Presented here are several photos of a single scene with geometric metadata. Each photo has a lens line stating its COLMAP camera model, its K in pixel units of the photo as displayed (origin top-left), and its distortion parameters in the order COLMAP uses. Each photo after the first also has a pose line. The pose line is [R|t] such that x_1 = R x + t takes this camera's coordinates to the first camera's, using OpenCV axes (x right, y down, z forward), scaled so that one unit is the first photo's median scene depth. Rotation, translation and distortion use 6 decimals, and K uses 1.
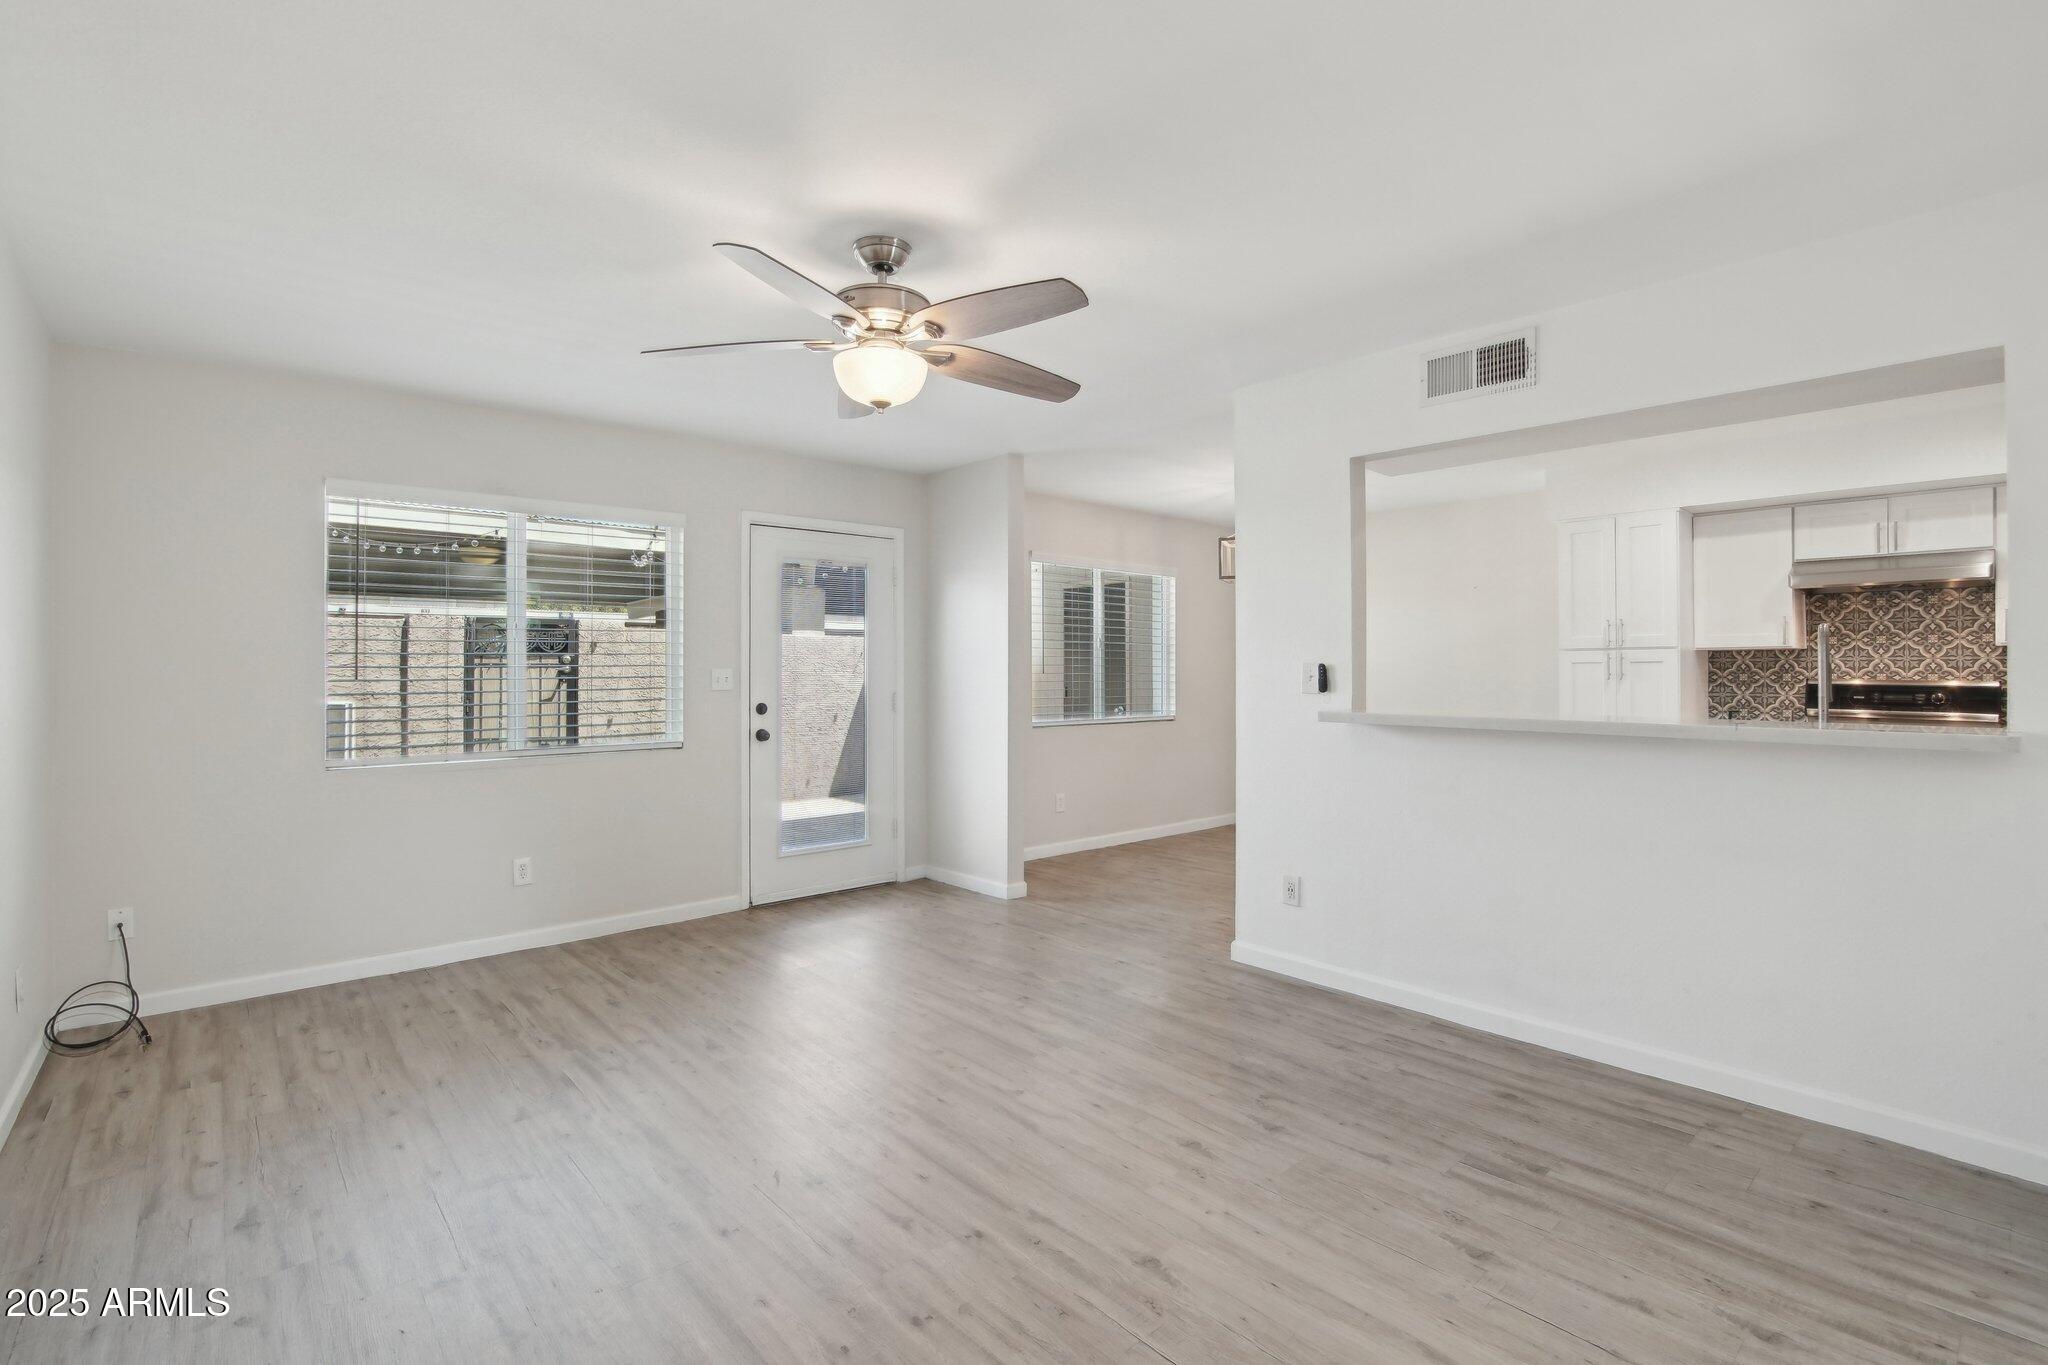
lens RADIAL K [[939.3, 0, 1017.6], [0, 939.3, 674.3], [0, 0, 1]] dist [-0.032181, 0.000182]
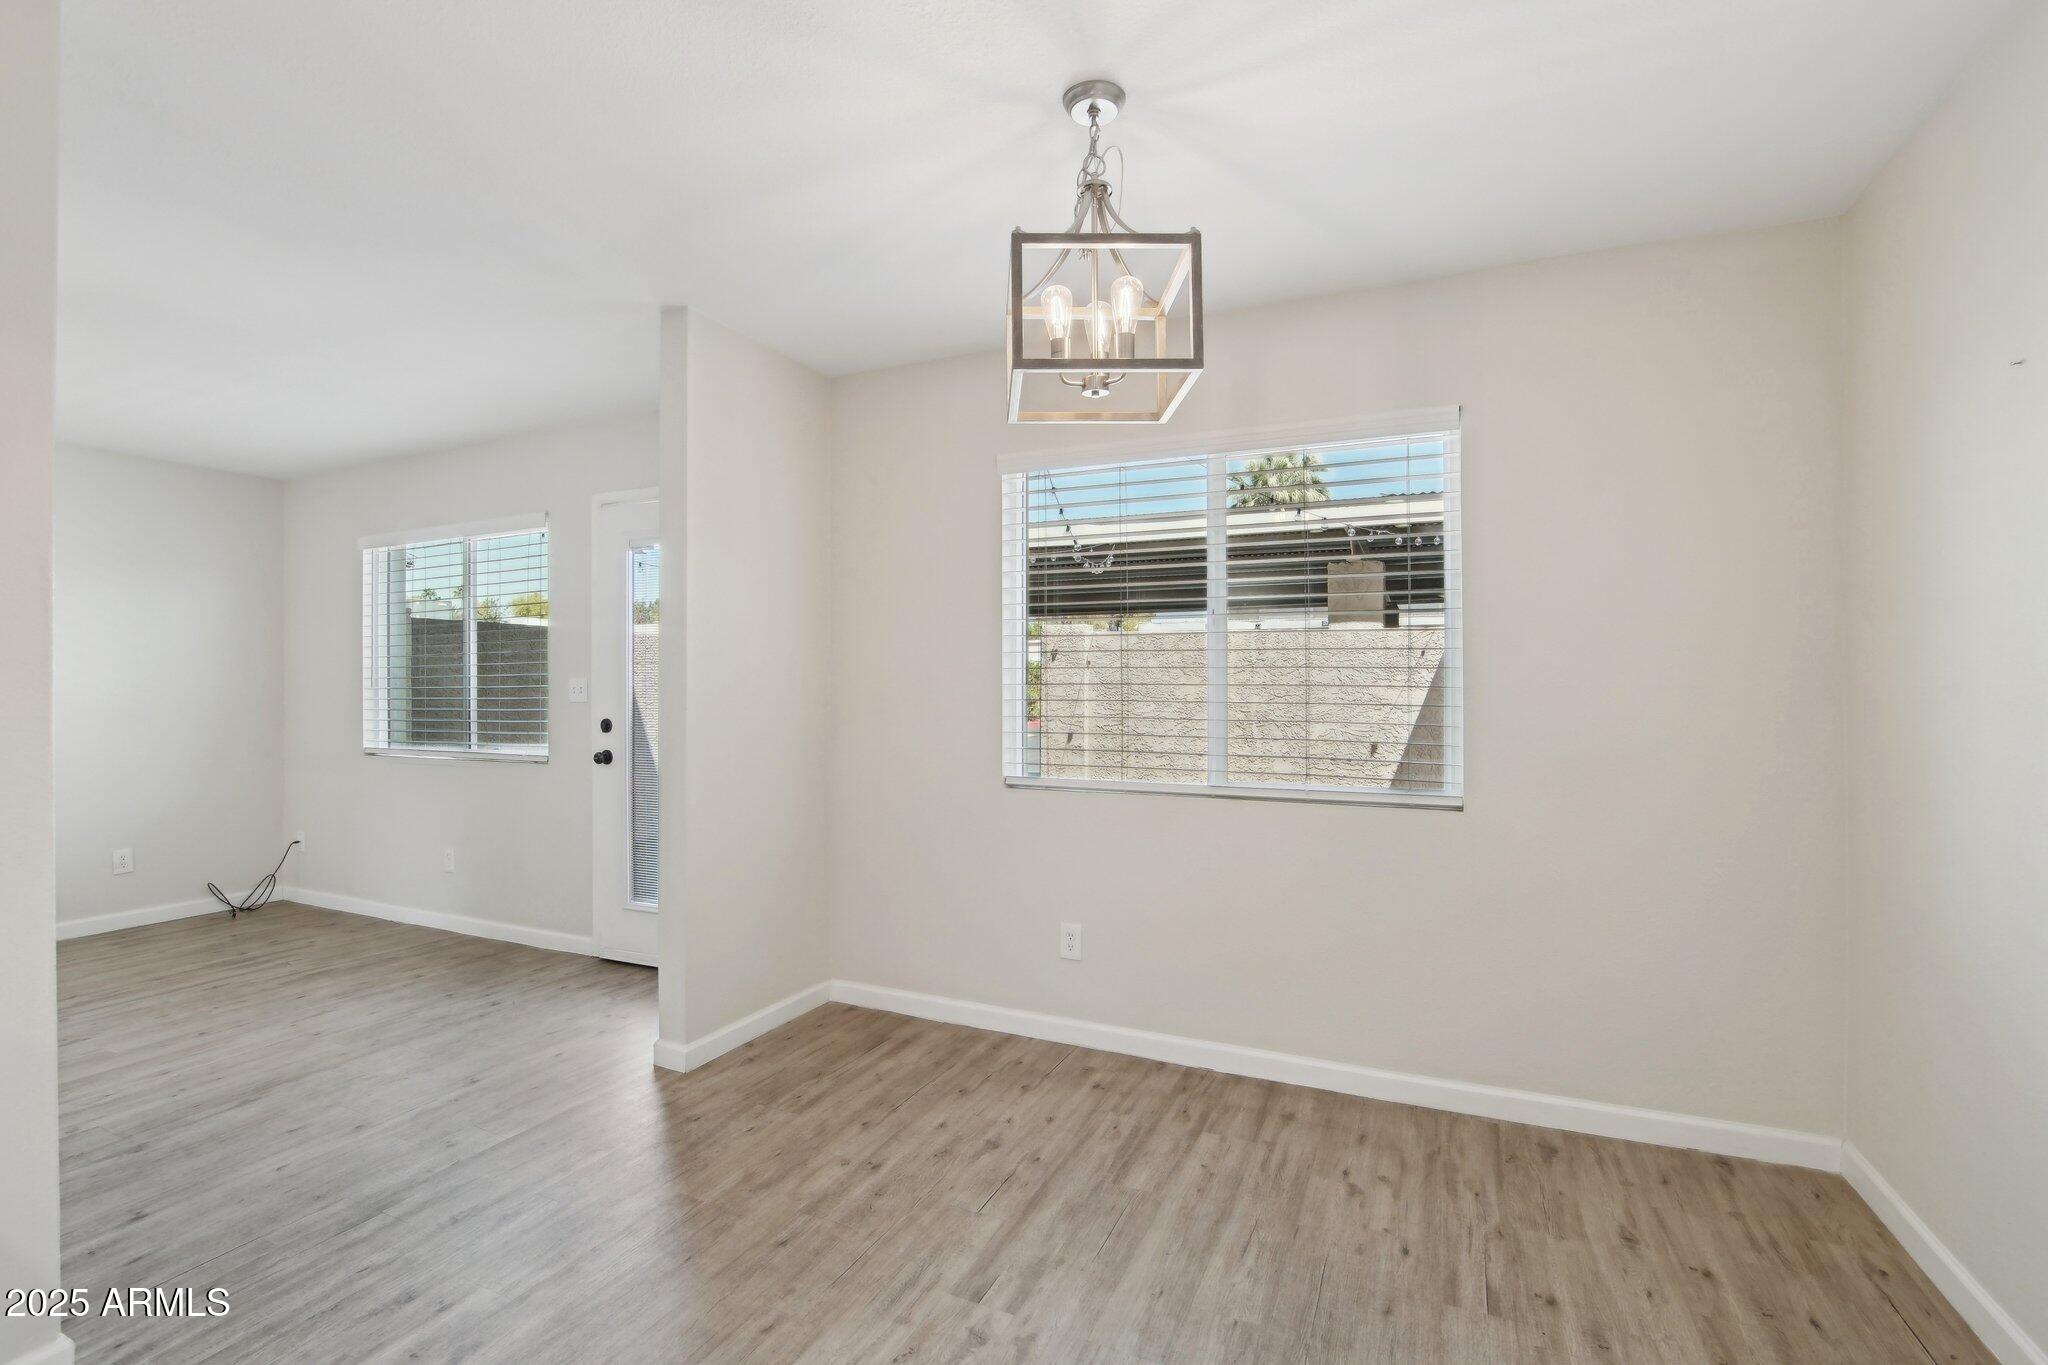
lens RADIAL K [[908.6, 0, 1028.2], [0, 908.6, 670.0], [0, 0, 1]] dist [-0.025979, 0.000631]
pose [[0.417370, -0.009854, -0.908683, 1.051993], [-0.002707, 0.999923, -0.012087, -0.007770], [0.908733, 0.007505, 0.417311, 1.660228]]
